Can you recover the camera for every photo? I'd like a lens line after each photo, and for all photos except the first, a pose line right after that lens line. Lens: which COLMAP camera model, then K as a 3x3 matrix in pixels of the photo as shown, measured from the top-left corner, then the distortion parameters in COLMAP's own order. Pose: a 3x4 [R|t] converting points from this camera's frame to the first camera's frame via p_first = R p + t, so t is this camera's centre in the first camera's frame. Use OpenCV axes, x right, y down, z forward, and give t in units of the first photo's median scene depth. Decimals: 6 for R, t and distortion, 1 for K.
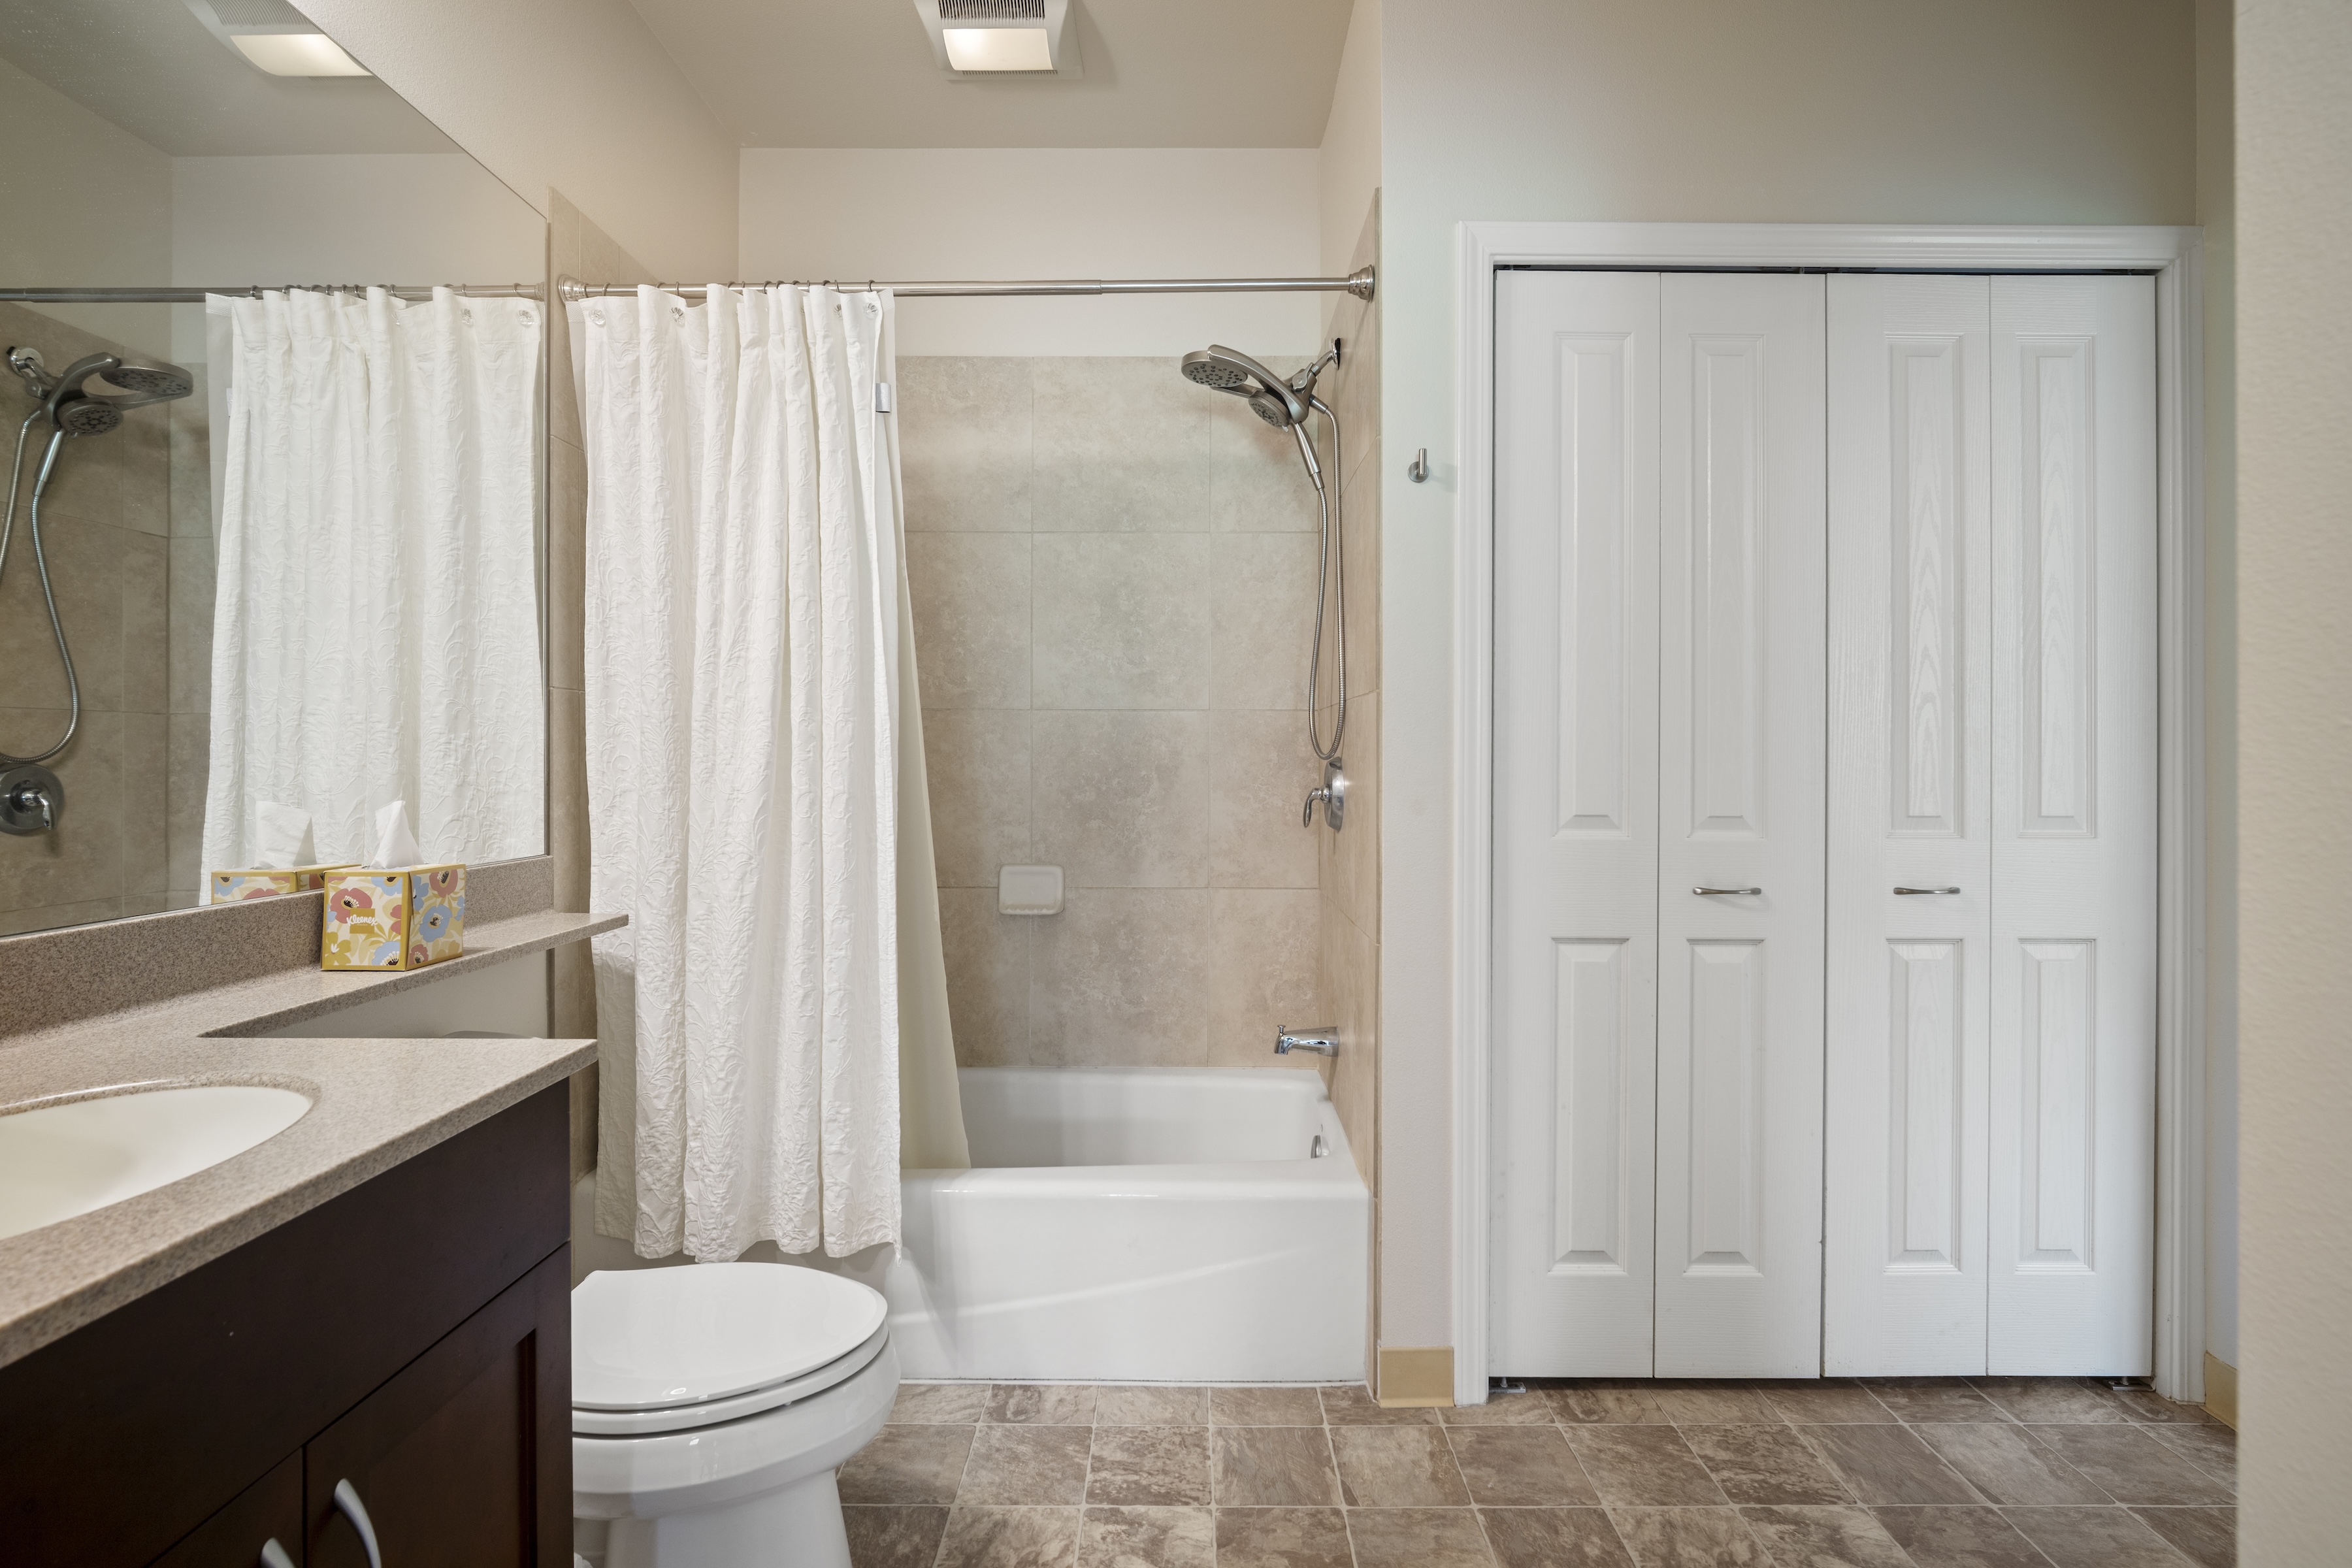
lens RADIAL K [[1049.5, 0, 1183.6], [0, 1049.5, 753.6], [0, 0, 1]] dist [-0.001841, 0.000150]
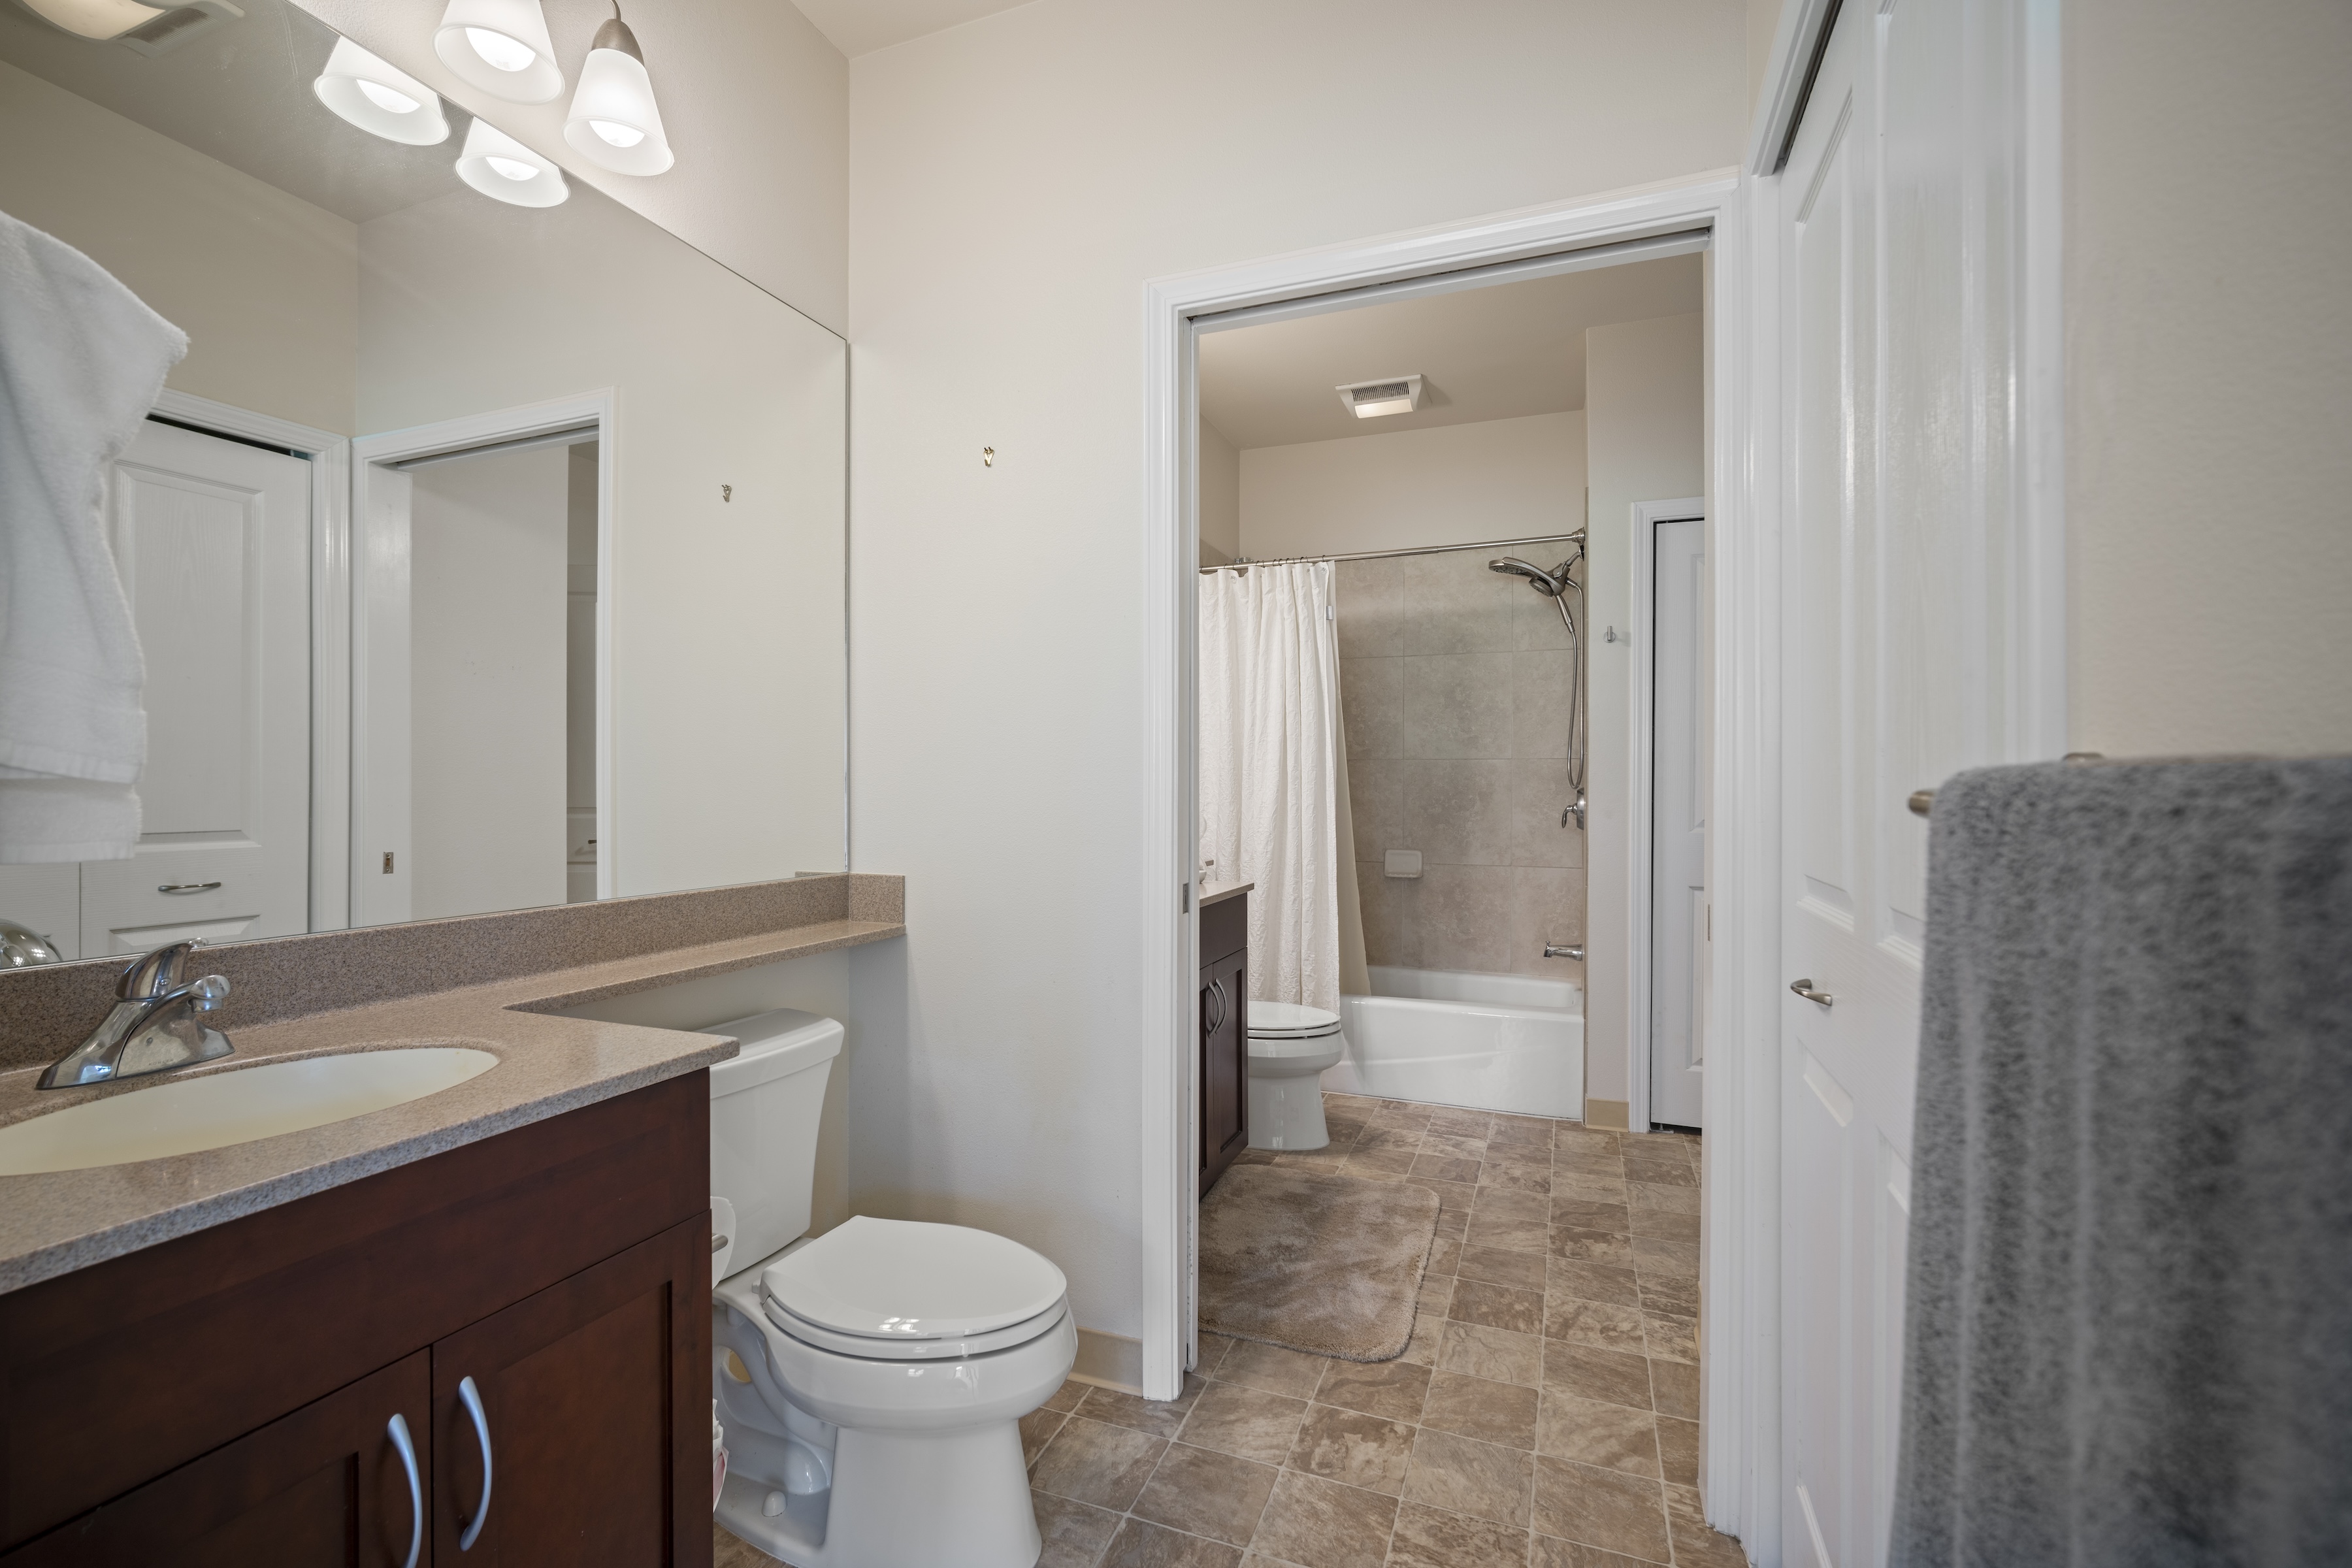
lens RADIAL K [[998.4, 0, 1195.4], [0, 998.4, 784.8], [0, 0, 1]] dist [-0.000290, 0.000003]
pose [[0.937337, 0.000271, -0.348423, 0.148768], [0.000834, 0.999995, 0.003022, -0.007901], [0.348422, -0.003123, 0.937333, -0.920112]]
